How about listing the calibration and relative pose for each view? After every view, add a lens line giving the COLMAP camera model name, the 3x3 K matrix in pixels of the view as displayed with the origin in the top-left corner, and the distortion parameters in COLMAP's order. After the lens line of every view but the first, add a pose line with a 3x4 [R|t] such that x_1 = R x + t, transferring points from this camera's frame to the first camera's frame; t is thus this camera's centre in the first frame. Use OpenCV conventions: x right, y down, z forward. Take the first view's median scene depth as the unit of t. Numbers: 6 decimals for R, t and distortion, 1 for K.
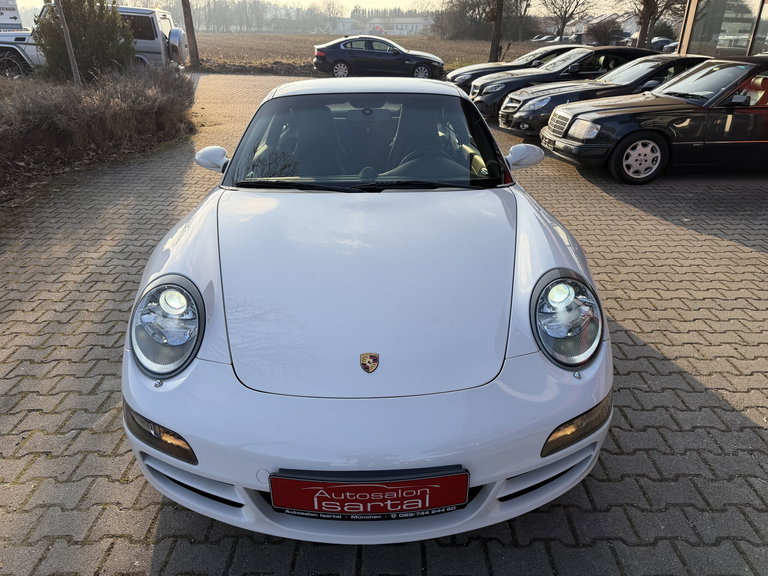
lens RADIAL K [[544.0, 0, 384.0], [0, 544.0, 288.0], [0, 0, 1]] dist [0.003761, -0.011498]
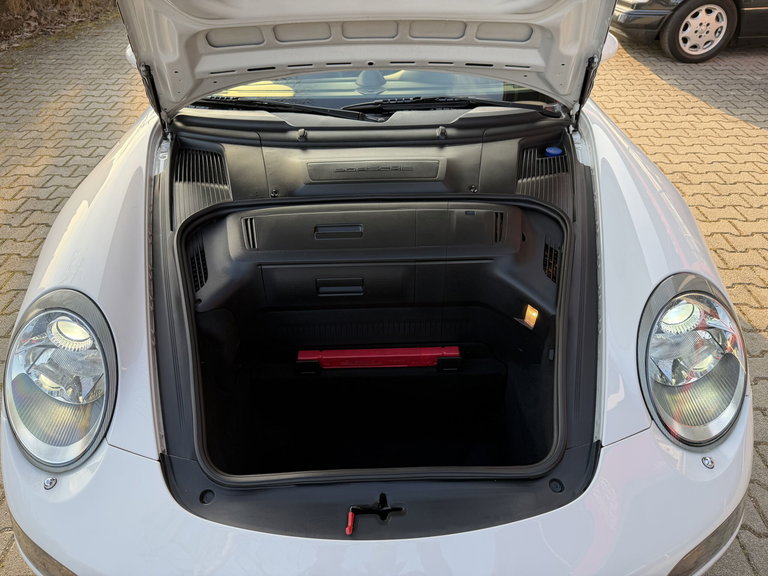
lens RADIAL K [[544.0, 0, 384.0], [0, 544.0, 288.0], [0, 0, 1]] dist [0.003761, -0.011498]
pose [[0.999986, -0.005214, 0.000167, -0.008697], [0.005033, 0.972703, 0.232001, -0.069270], [-0.001372, -0.231997, 0.972716, 0.158340]]
